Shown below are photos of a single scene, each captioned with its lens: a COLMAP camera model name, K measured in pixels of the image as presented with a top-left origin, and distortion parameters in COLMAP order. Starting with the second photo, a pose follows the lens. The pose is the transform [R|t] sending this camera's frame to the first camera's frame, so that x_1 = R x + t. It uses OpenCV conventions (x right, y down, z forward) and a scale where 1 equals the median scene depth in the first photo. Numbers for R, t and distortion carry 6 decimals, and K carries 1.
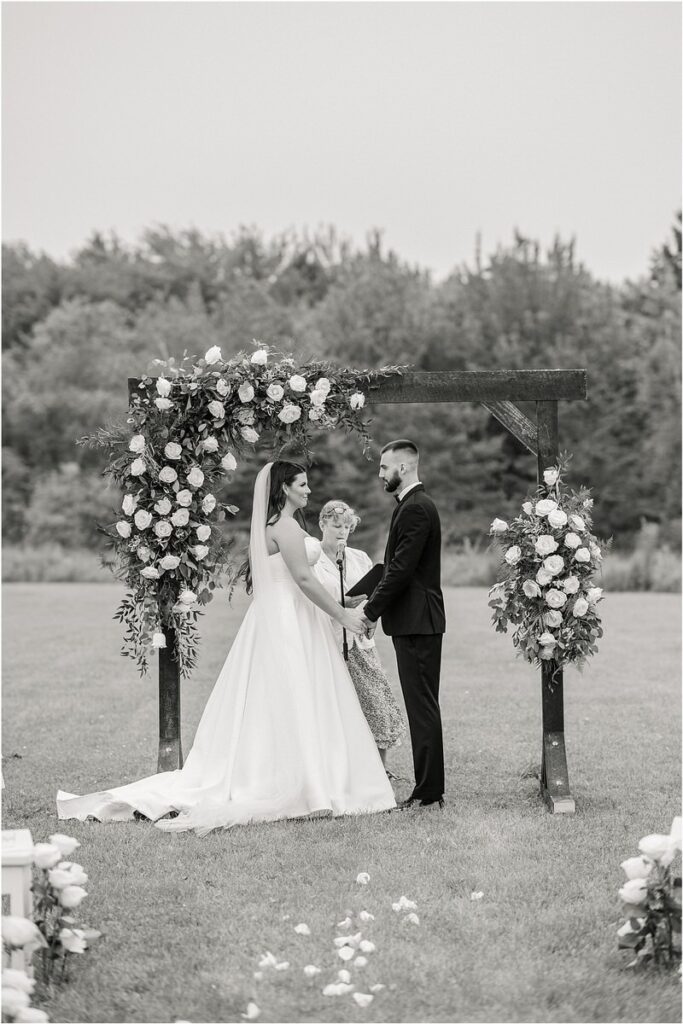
lens RADIAL K [[3497.4, 0, 341.5], [0, 3497.4, 512.0], [0, 0, 1]] dist [0.053067, 0.561523]
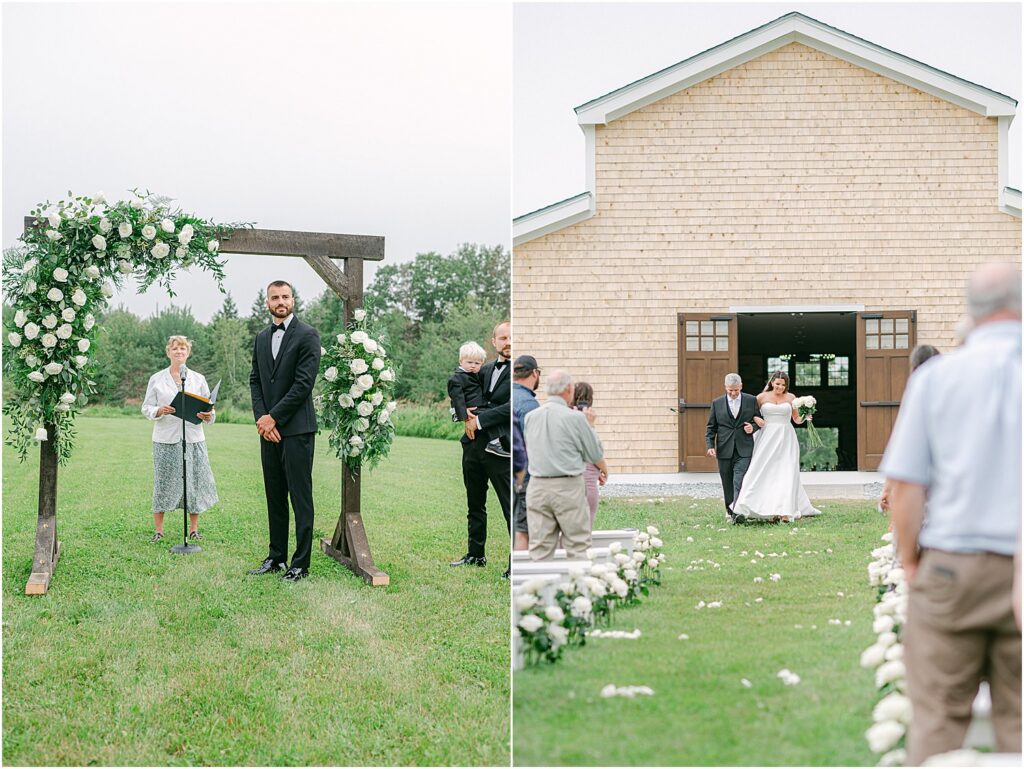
lens RADIAL K [[1038.3, 0, 320.5], [0, 1038.3, 353.8], [0, 0, 1]] dist [0.002952, 0.009621]
pose [[0.977952, 0.040042, 0.204954, -0.032804], [-0.030377, 0.998283, -0.050090, 0.024193], [-0.206608, 0.042759, 0.977489, 0.633459]]
